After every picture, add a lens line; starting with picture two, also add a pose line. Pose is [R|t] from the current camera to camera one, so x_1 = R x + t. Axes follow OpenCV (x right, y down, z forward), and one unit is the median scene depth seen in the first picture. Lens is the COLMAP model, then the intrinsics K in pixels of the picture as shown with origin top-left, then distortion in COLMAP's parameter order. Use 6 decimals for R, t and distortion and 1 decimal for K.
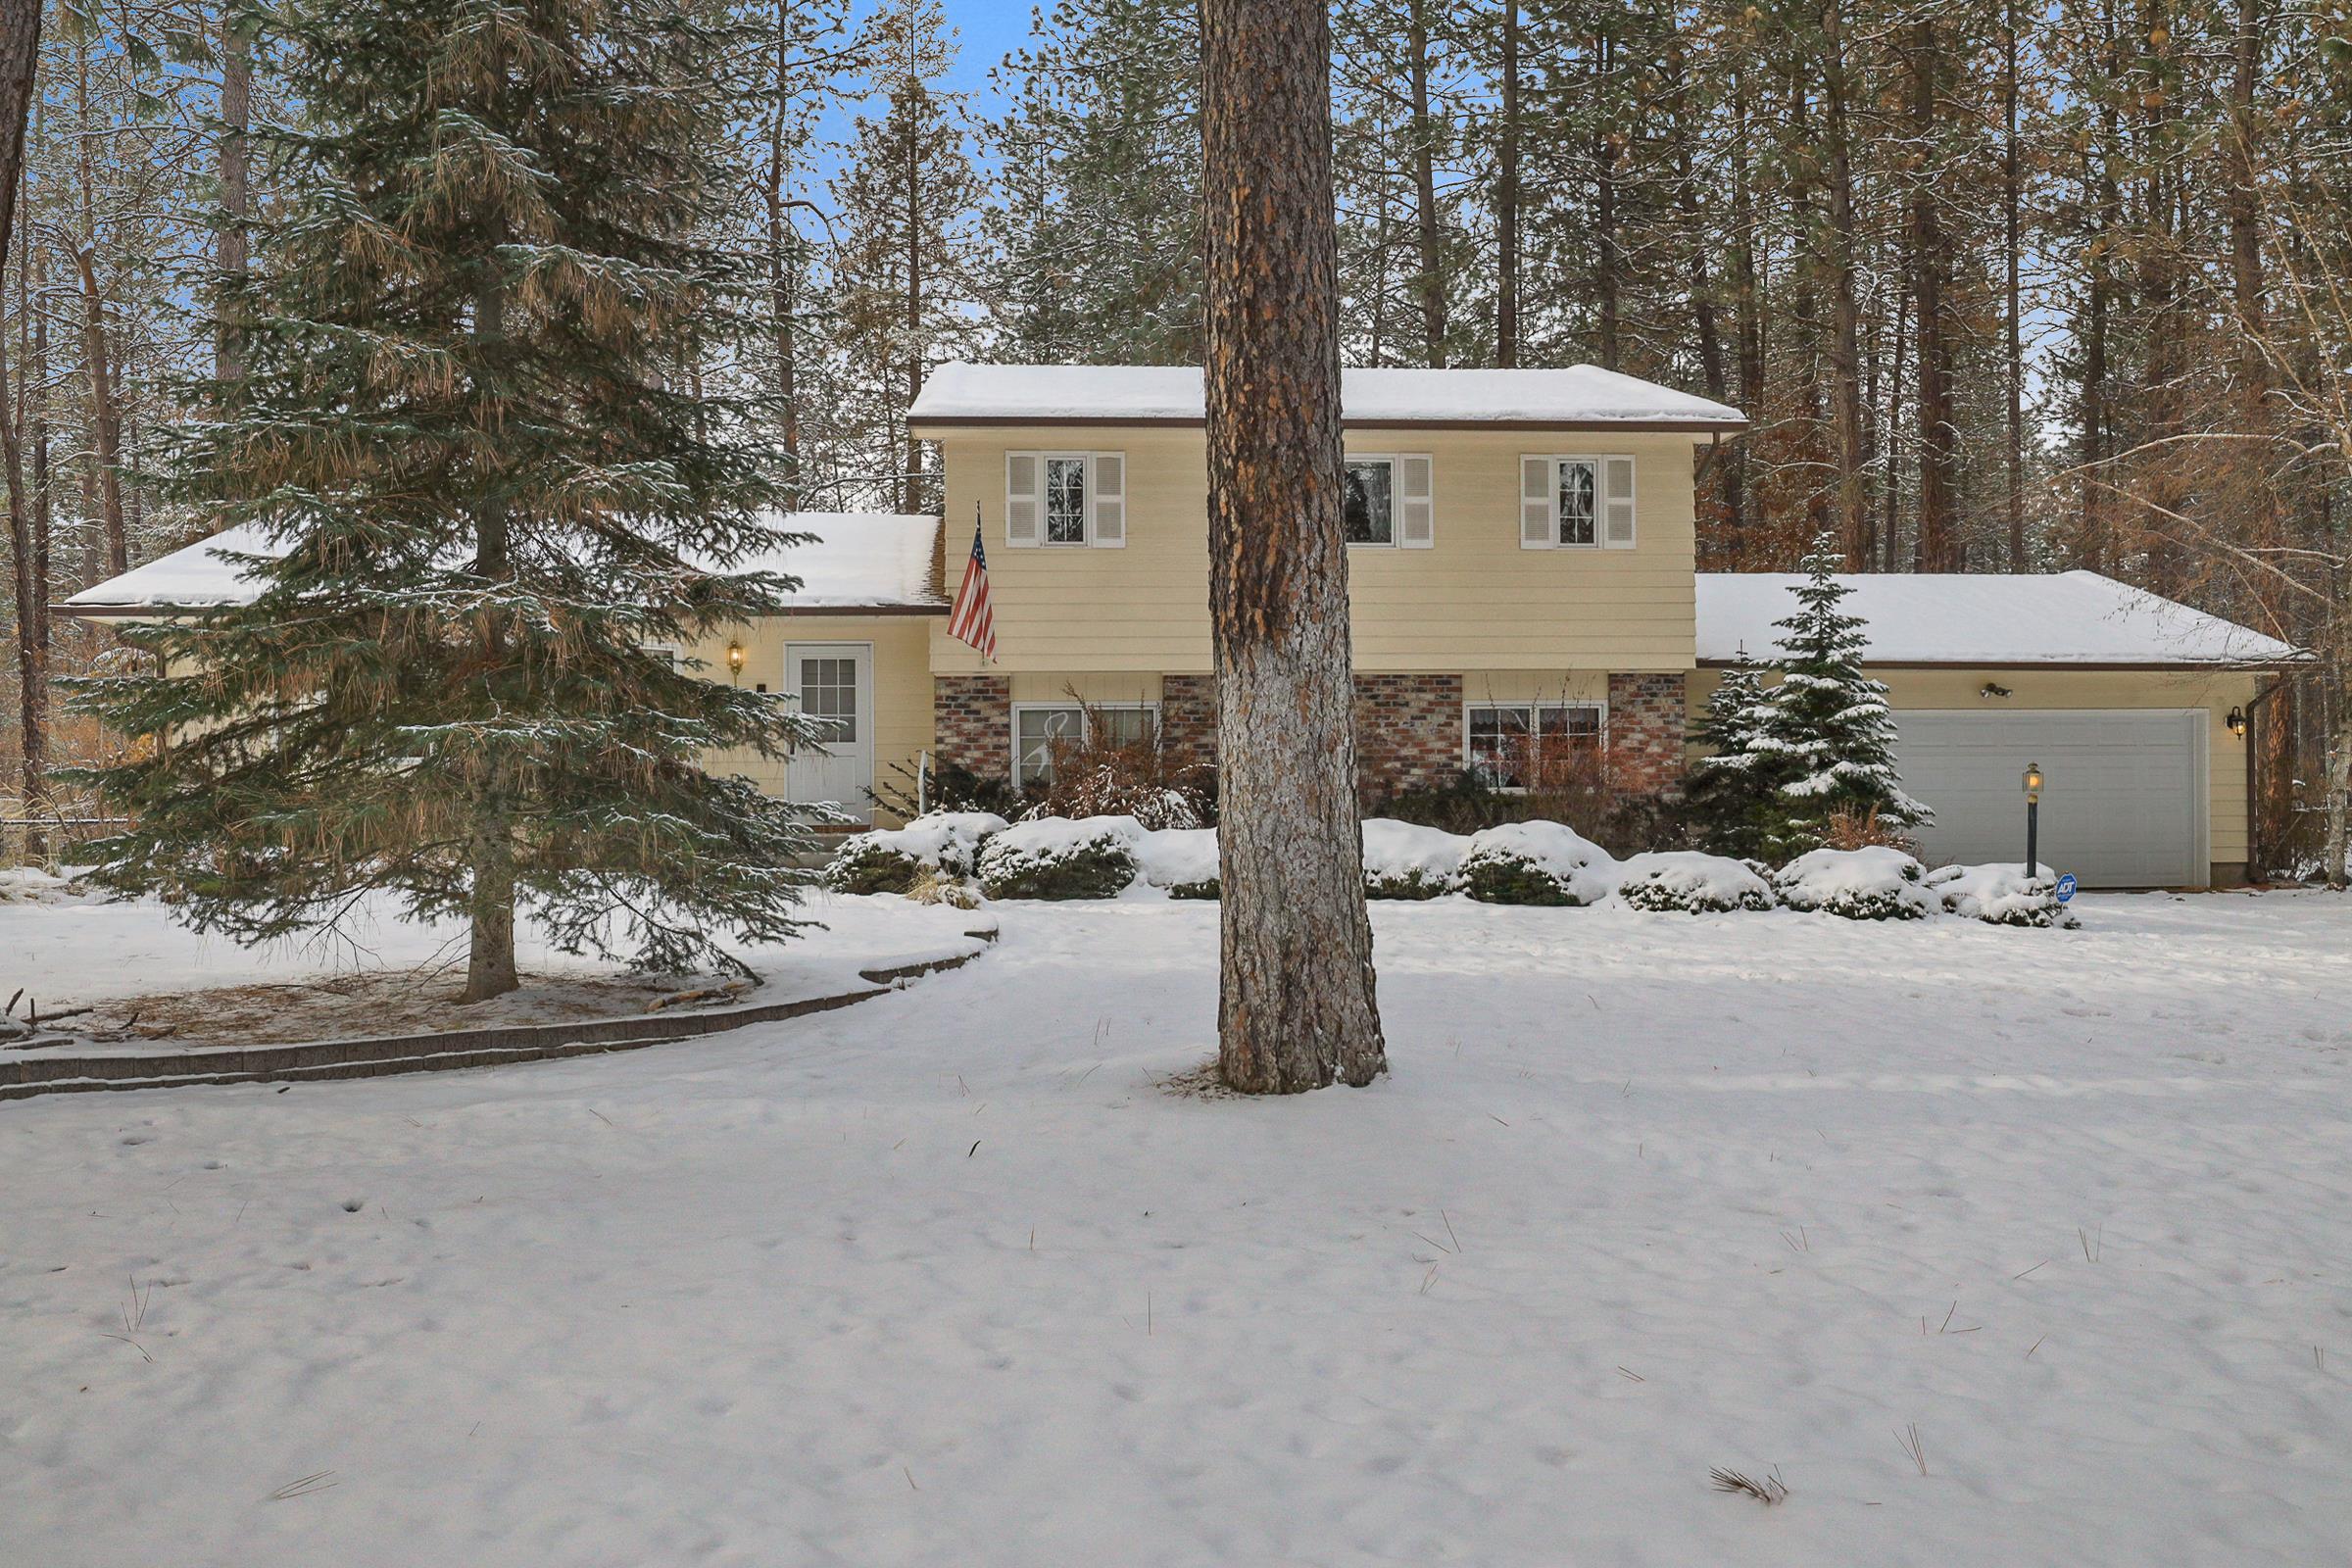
lens RADIAL K [[1892.1, 0, 1175.3], [0, 1892.1, 781.0], [0, 0, 1]] dist [-0.004288, 0.001524]
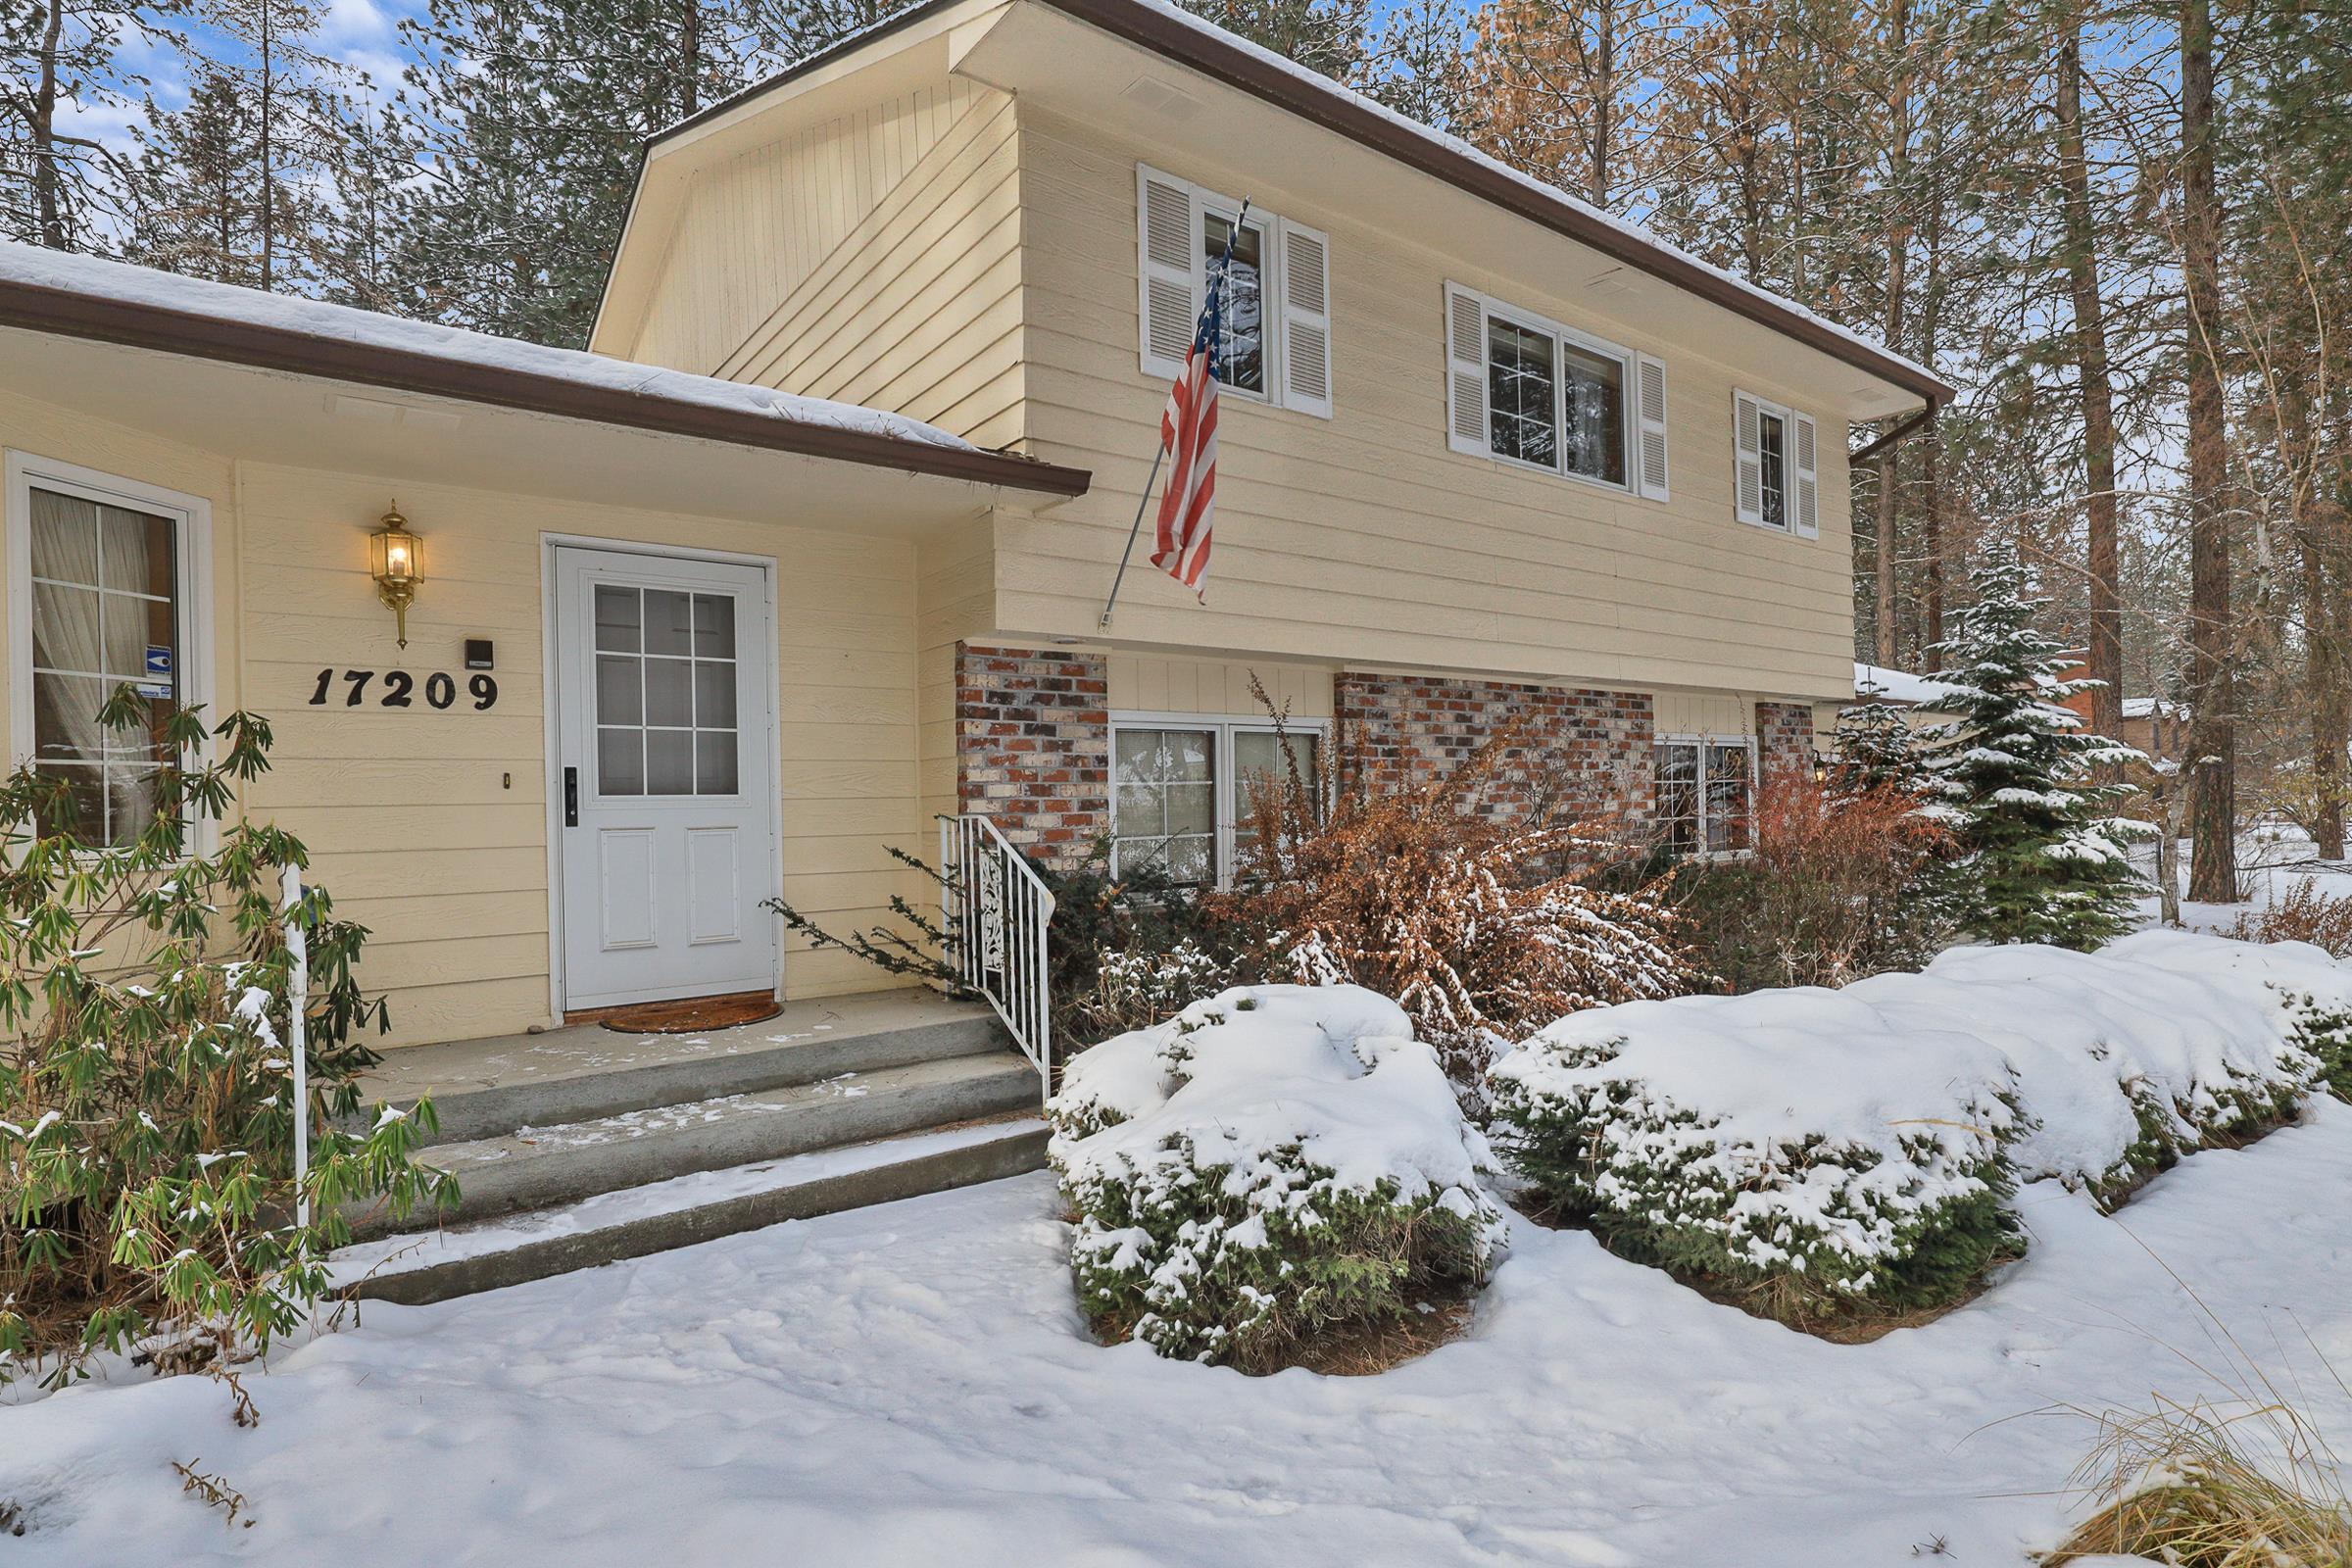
lens RADIAL K [[1189.1, 0, 1180.1], [0, 1189.1, 798.2], [0, 0, 1]] dist [0.000017, -0.000702]
pose [[0.828421, -0.005644, 0.560078, -0.243726], [0.006549, 0.999978, 0.000390, -0.019902], [-0.560068, 0.003345, 0.828440, 0.754463]]
